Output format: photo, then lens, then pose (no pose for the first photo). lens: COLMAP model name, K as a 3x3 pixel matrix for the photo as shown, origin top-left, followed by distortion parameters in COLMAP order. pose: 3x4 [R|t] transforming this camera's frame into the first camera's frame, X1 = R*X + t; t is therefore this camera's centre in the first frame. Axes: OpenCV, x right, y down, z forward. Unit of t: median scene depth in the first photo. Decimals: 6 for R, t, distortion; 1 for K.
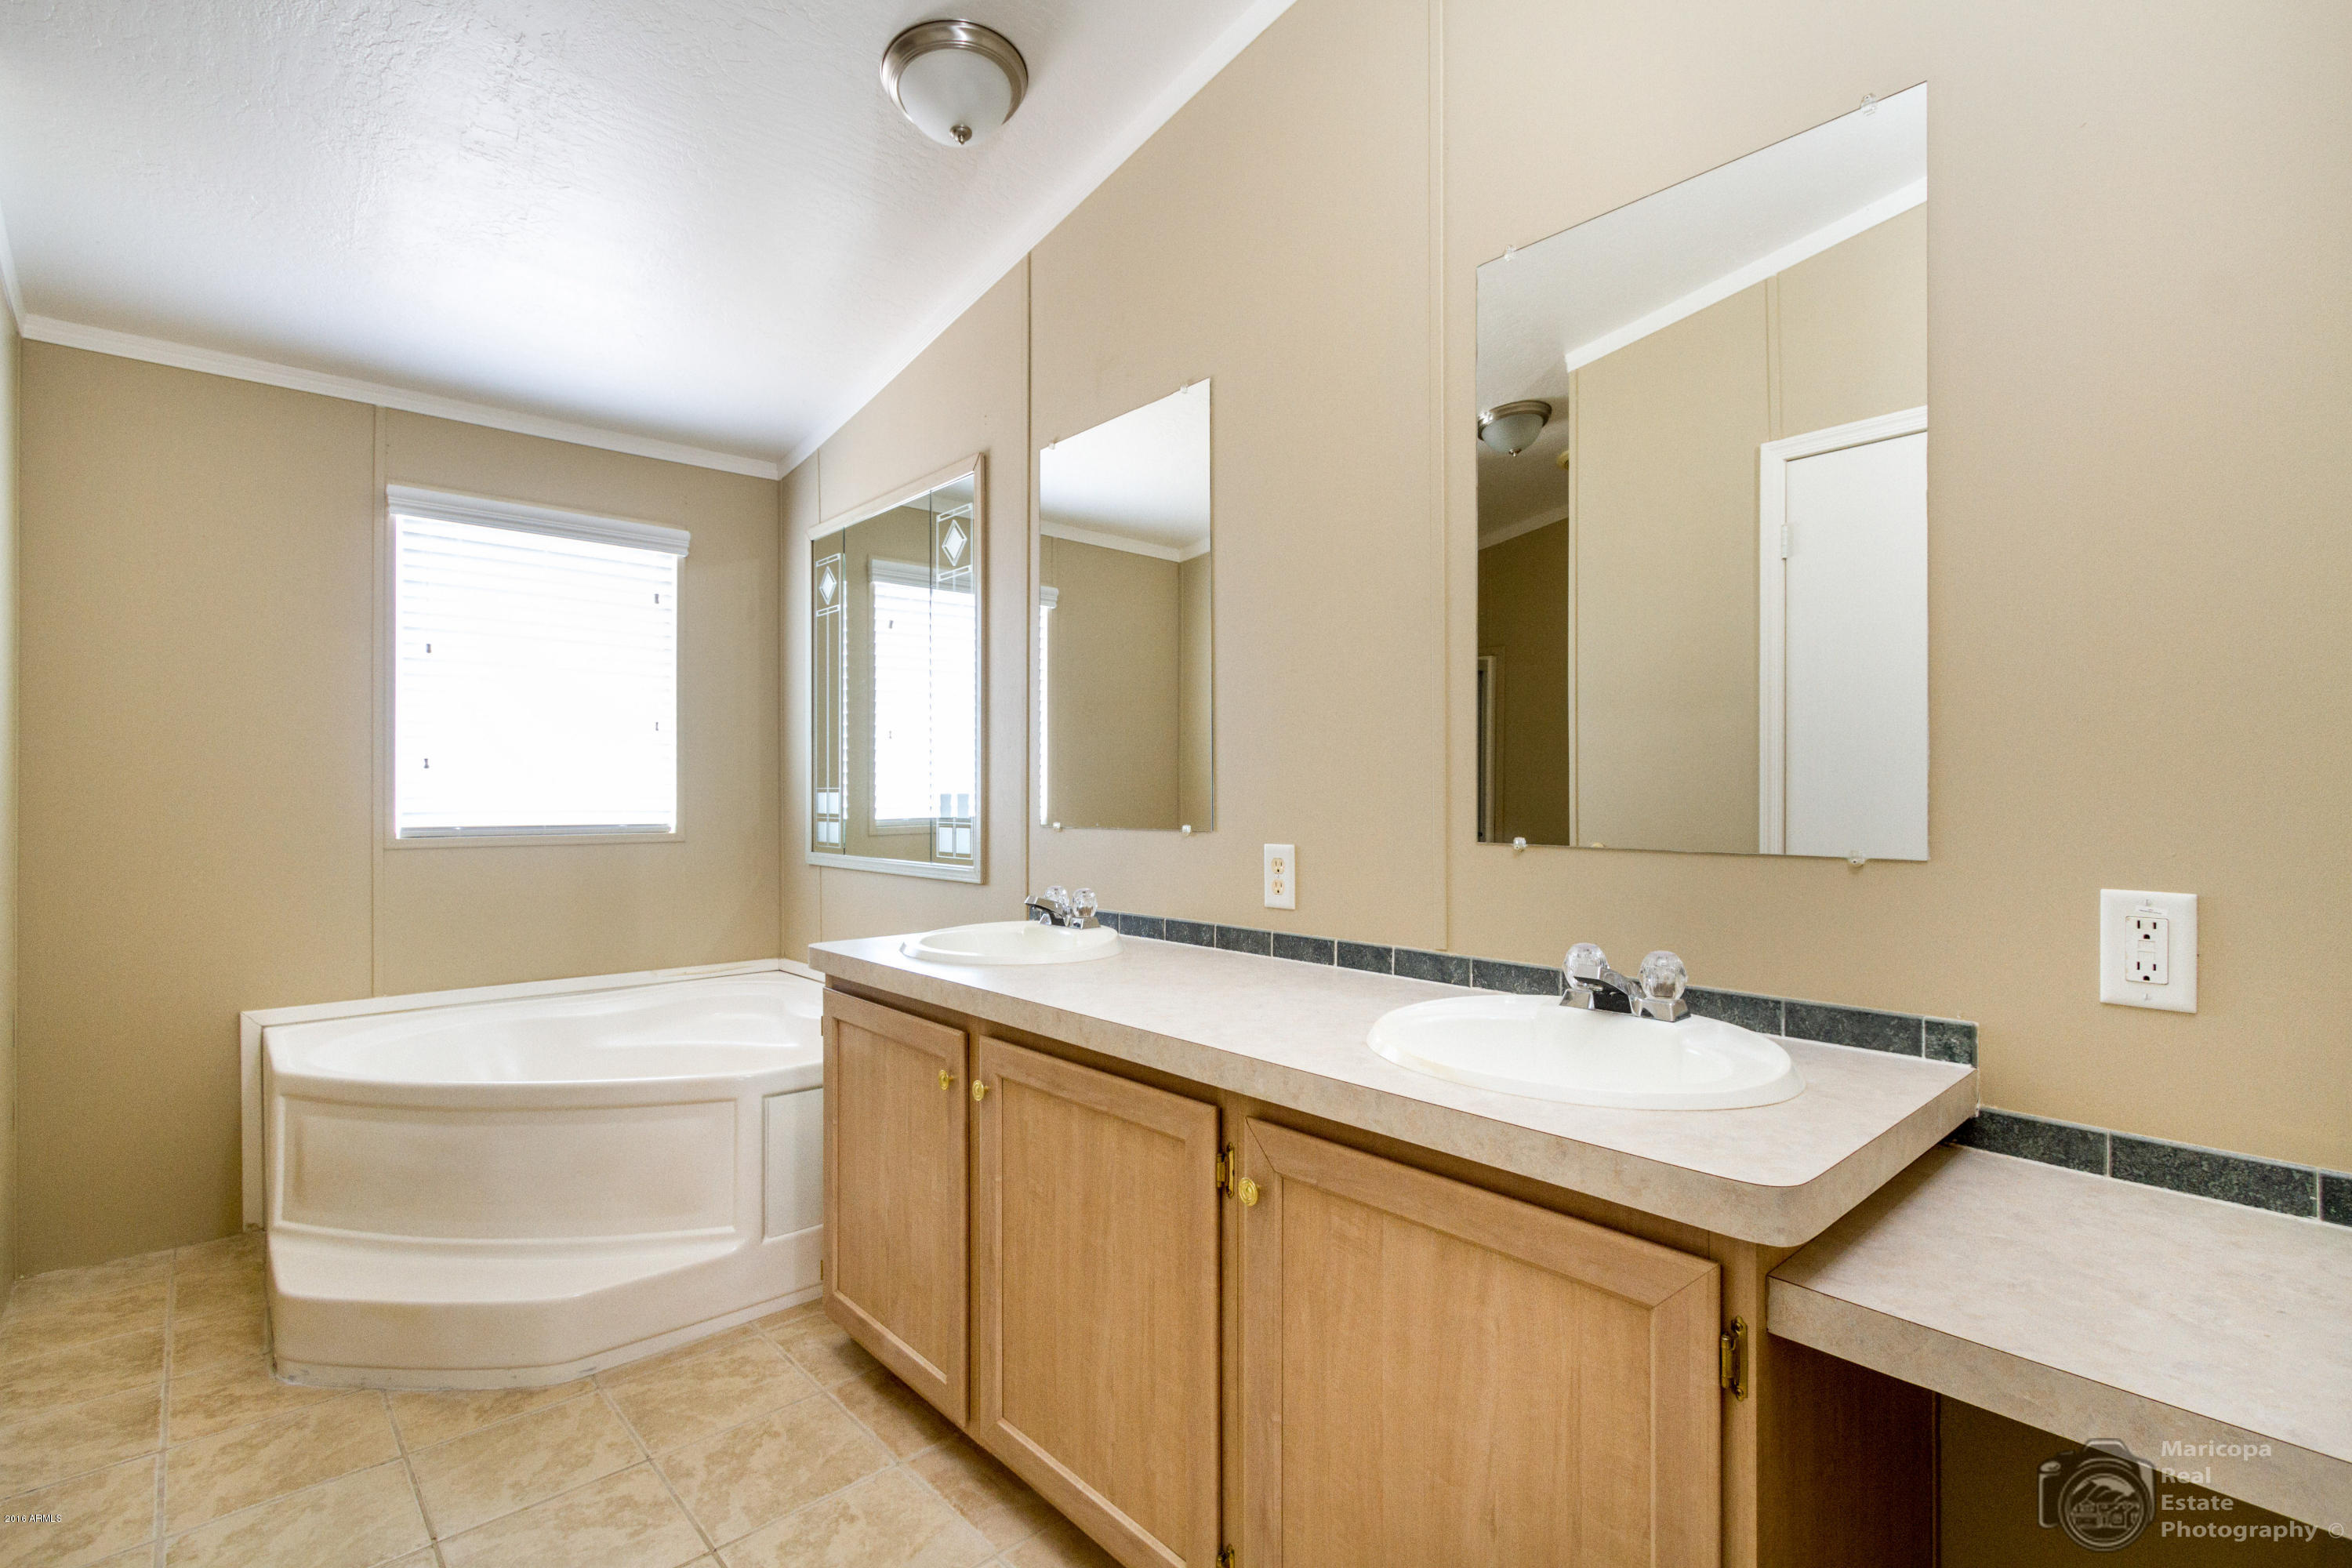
lens RADIAL K [[1096.8, 0, 1172.7], [0, 1096.8, 780.5], [0, 0, 1]] dist [-0.001342, -0.000098]
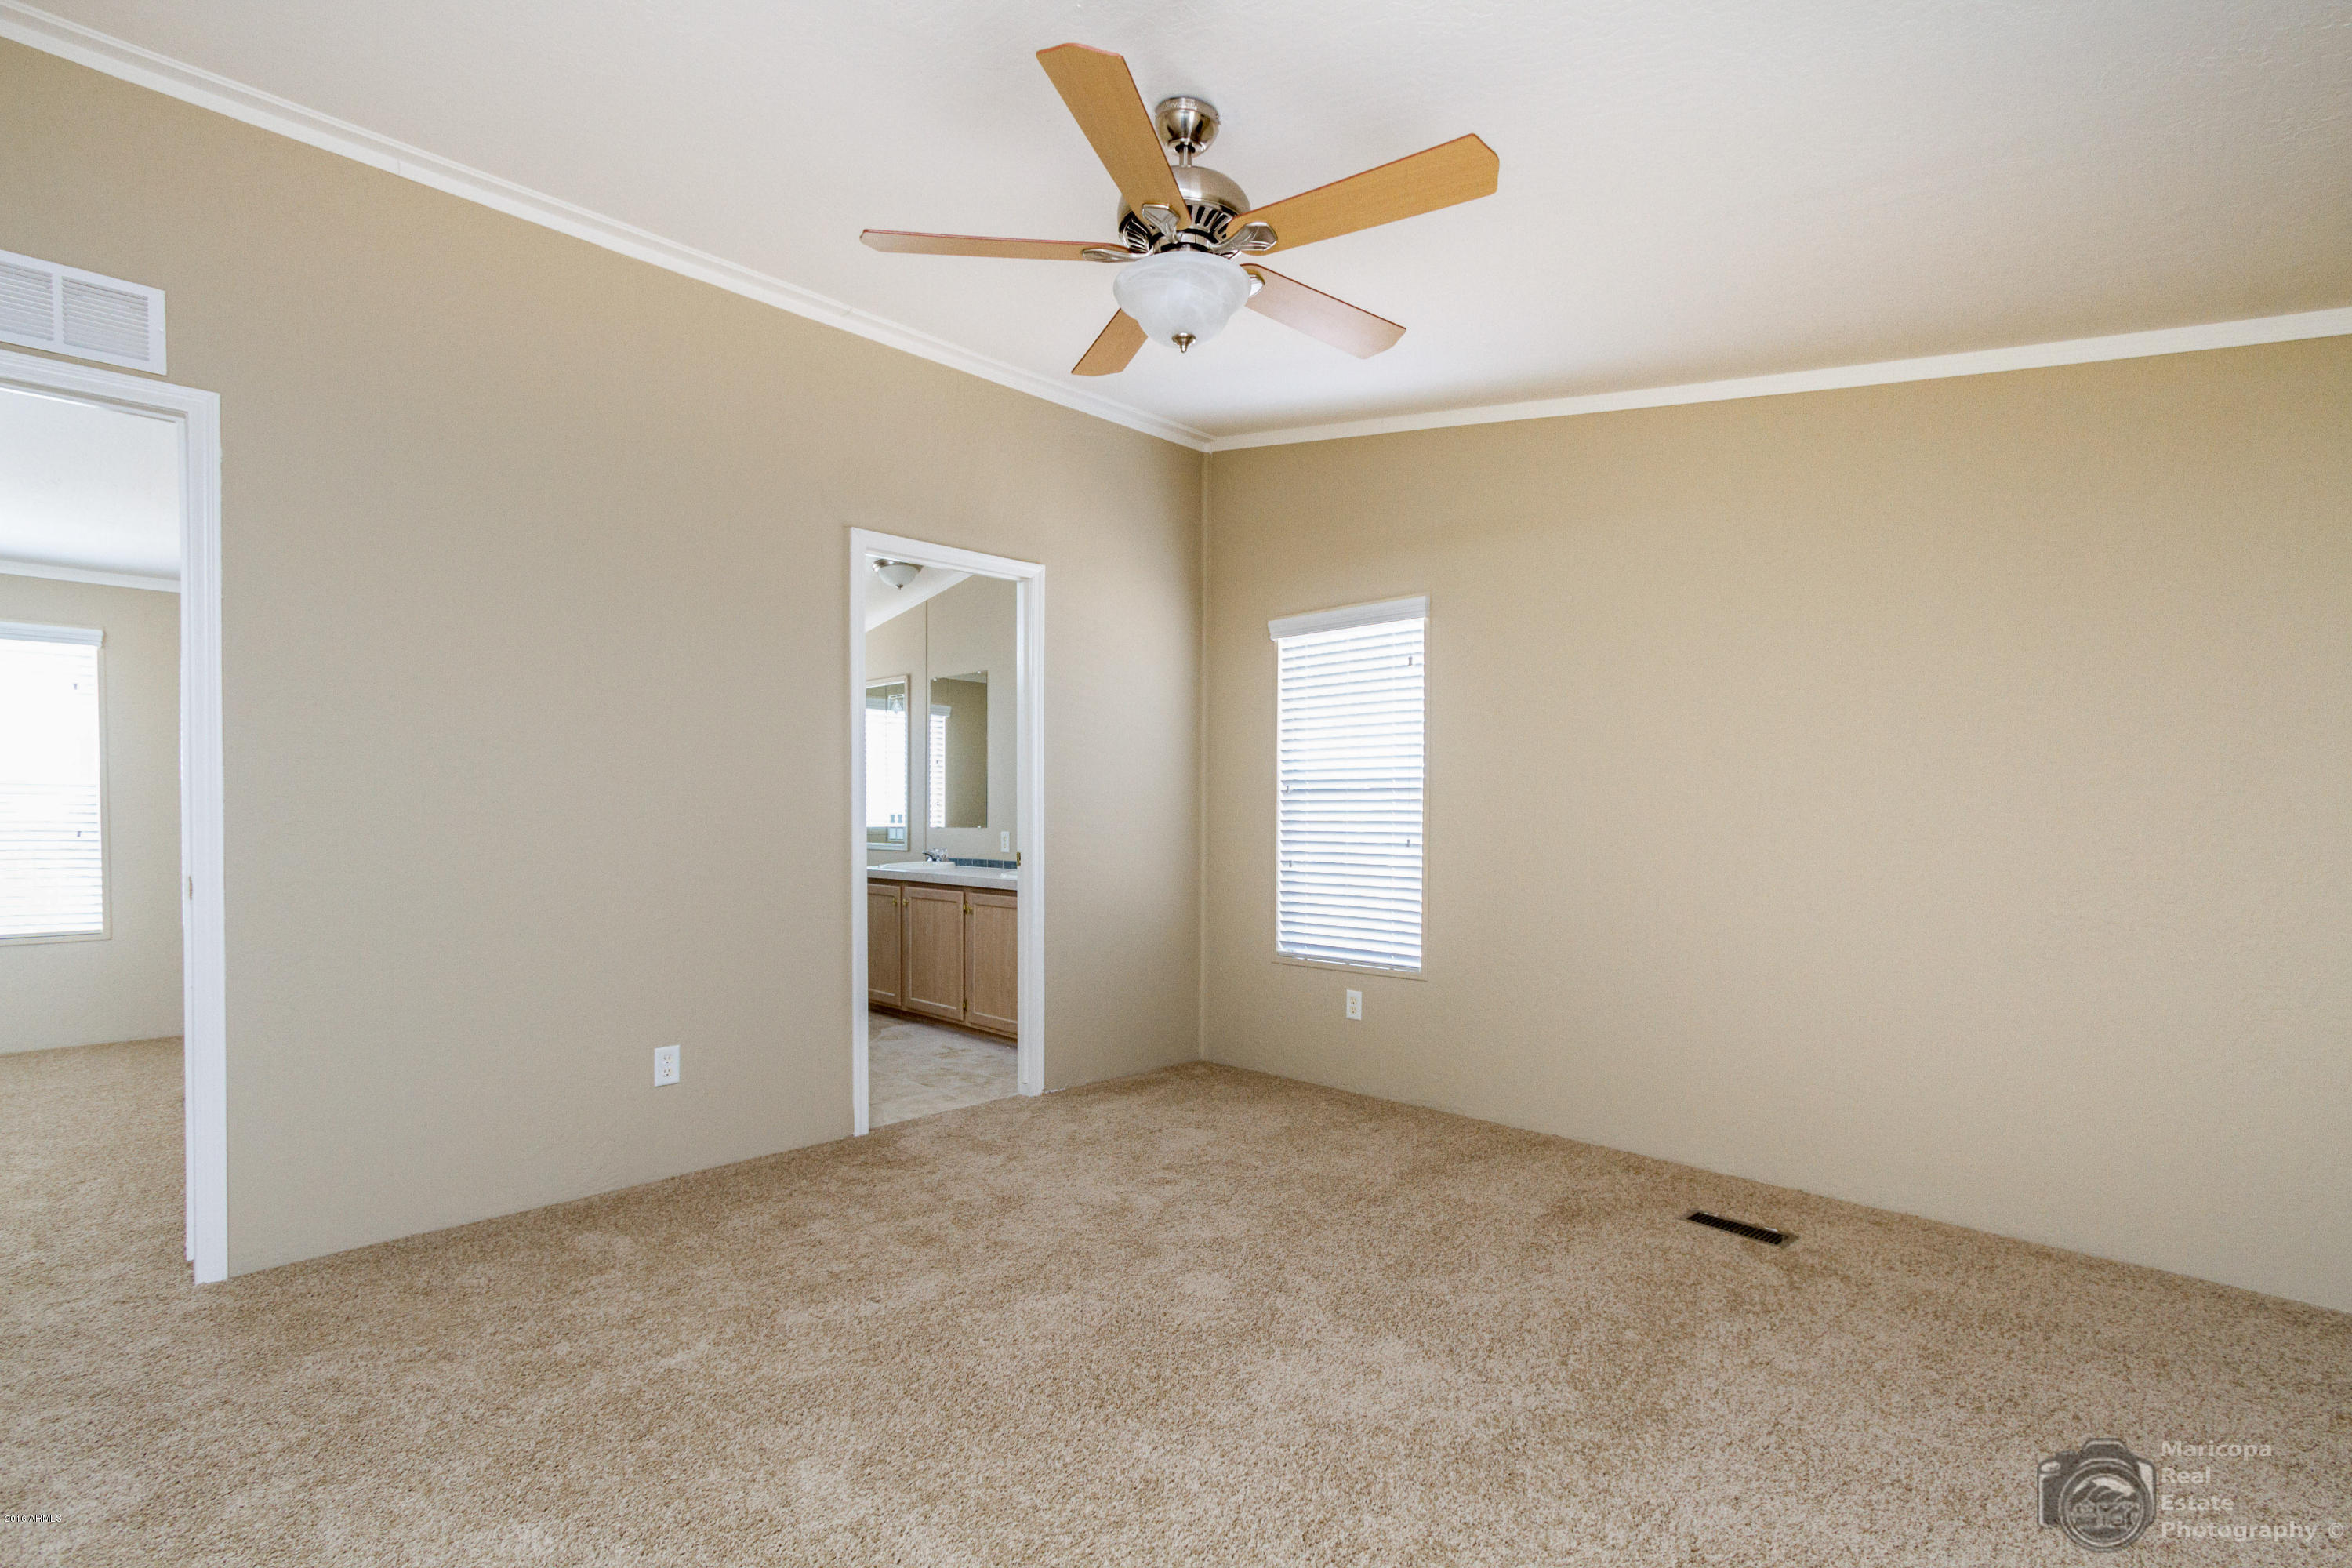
lens RADIAL K [[1096.8, 0, 1180.8], [0, 1096.8, 805.4], [0, 0, 1]] dist [-0.001342, -0.000098]
pose [[0.998013, 0.000483, 0.063002, 0.348217], [-0.000471, 1.000000, -0.000212, -0.012136], [-0.063002, 0.000182, 0.998013, -1.845382]]
